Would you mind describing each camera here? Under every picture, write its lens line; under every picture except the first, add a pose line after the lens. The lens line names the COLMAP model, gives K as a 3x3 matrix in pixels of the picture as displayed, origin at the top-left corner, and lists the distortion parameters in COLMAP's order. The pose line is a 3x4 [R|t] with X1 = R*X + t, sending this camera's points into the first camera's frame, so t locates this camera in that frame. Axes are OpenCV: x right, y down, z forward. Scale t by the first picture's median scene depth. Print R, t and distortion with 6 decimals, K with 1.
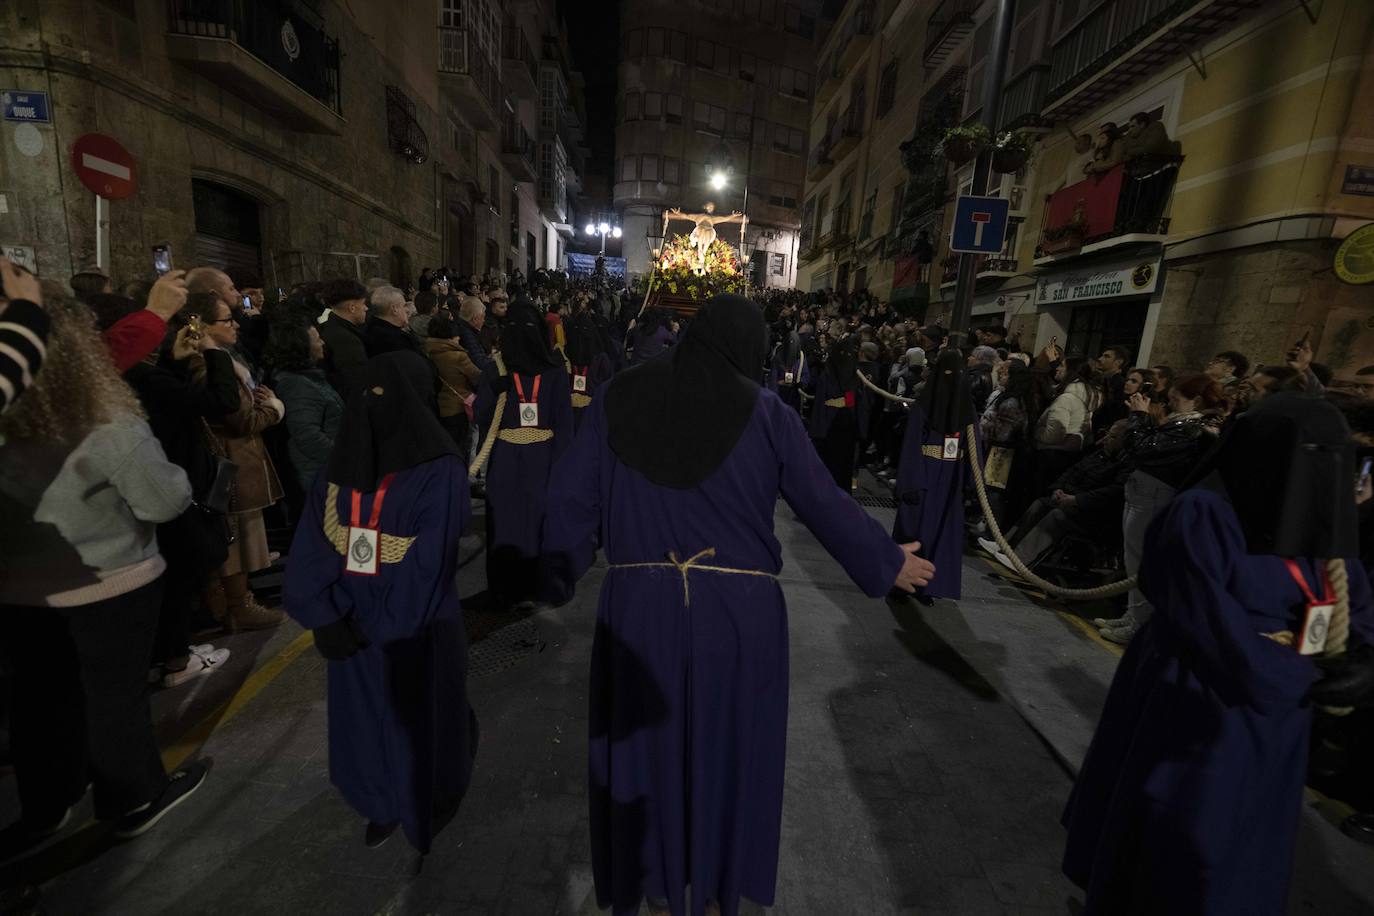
lens RADIAL K [[552.7, 0, 693.7], [0, 552.7, 458.9], [0, 0, 1]] dist [-0.000209, -0.002503]
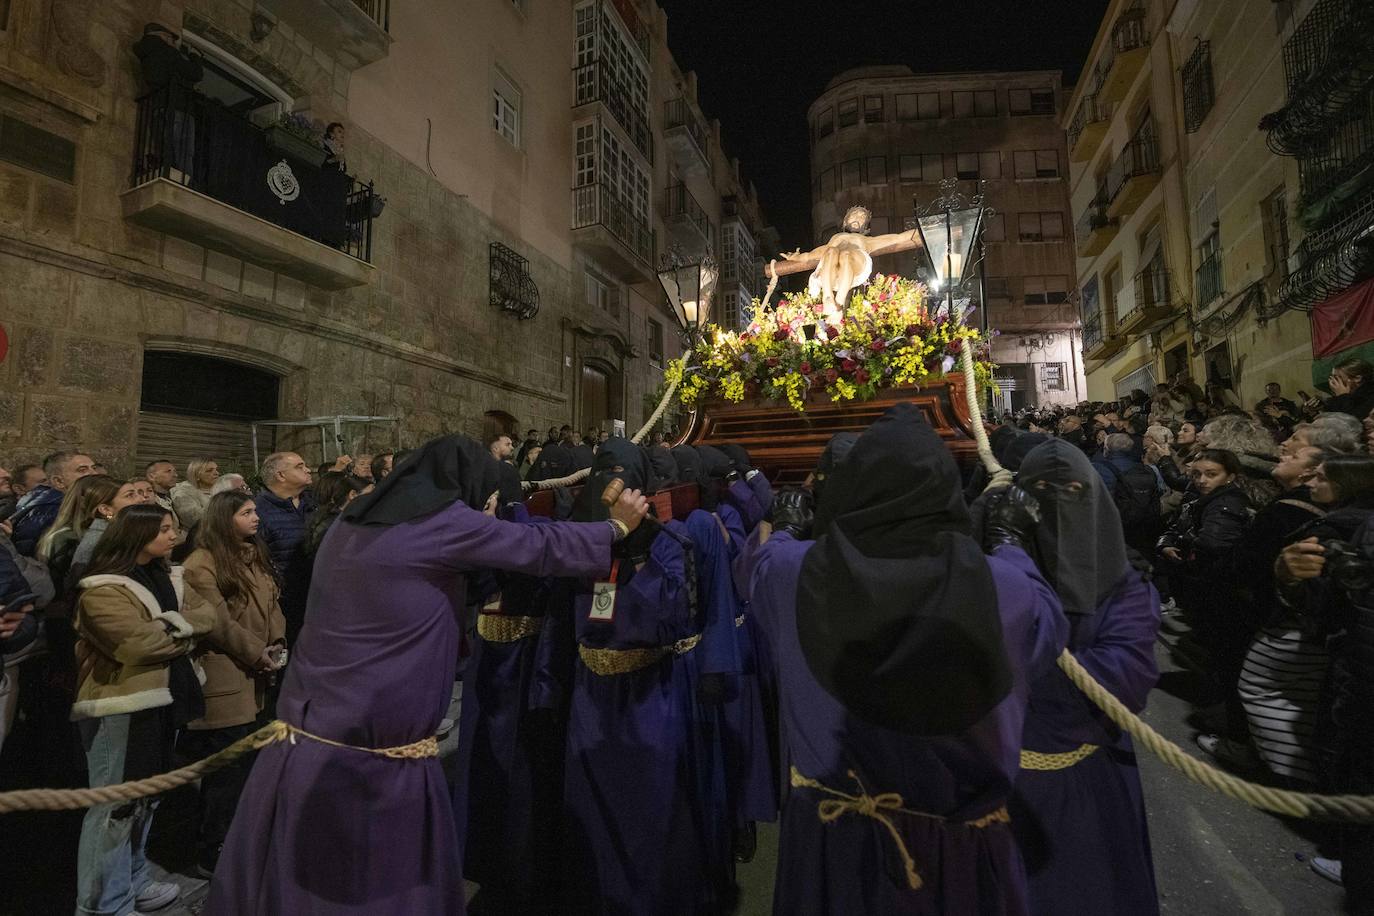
lens RADIAL K [[586.2, 0, 649.3], [0, 586.2, 443.5], [0, 0, 1]] dist [-0.002841, -0.000767]
pose [[0.883046, -0.117868, -0.454243, 0.035605], [-0.023705, 0.955506, -0.294019, -0.041958], [0.468687, 0.270400, 0.840961, 0.195782]]
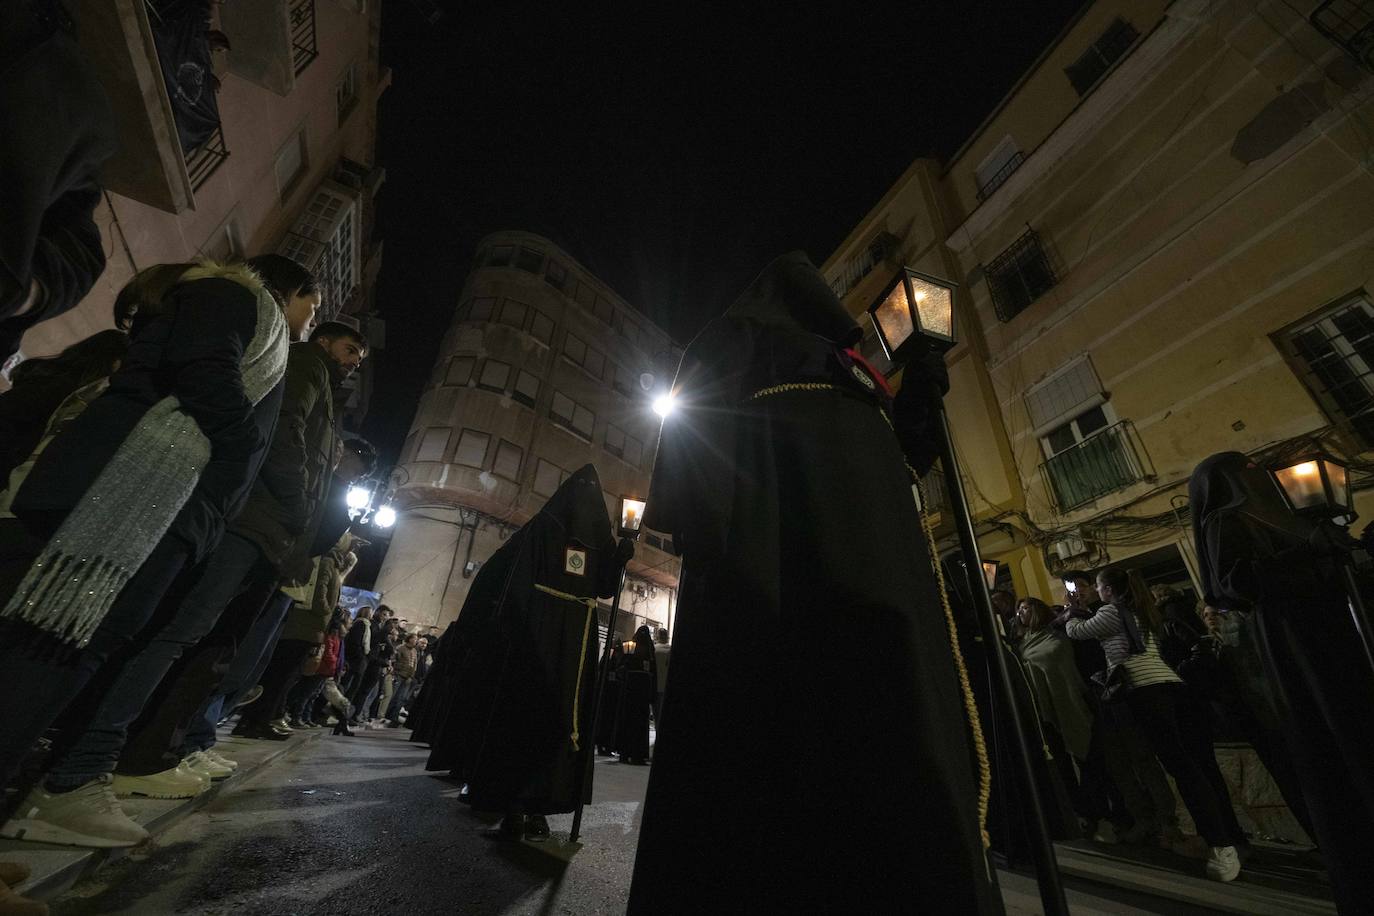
lens RADIAL K [[552.7, 0, 693.7], [0, 552.7, 458.9], [0, 0, 1]] dist [-0.000209, -0.002503]
pose [[0.914794, 0.189650, 0.356631, -0.100957], [0.095713, 0.755998, -0.647539, -0.162403], [-0.392418, 0.626499, 0.673430, 0.732168]]
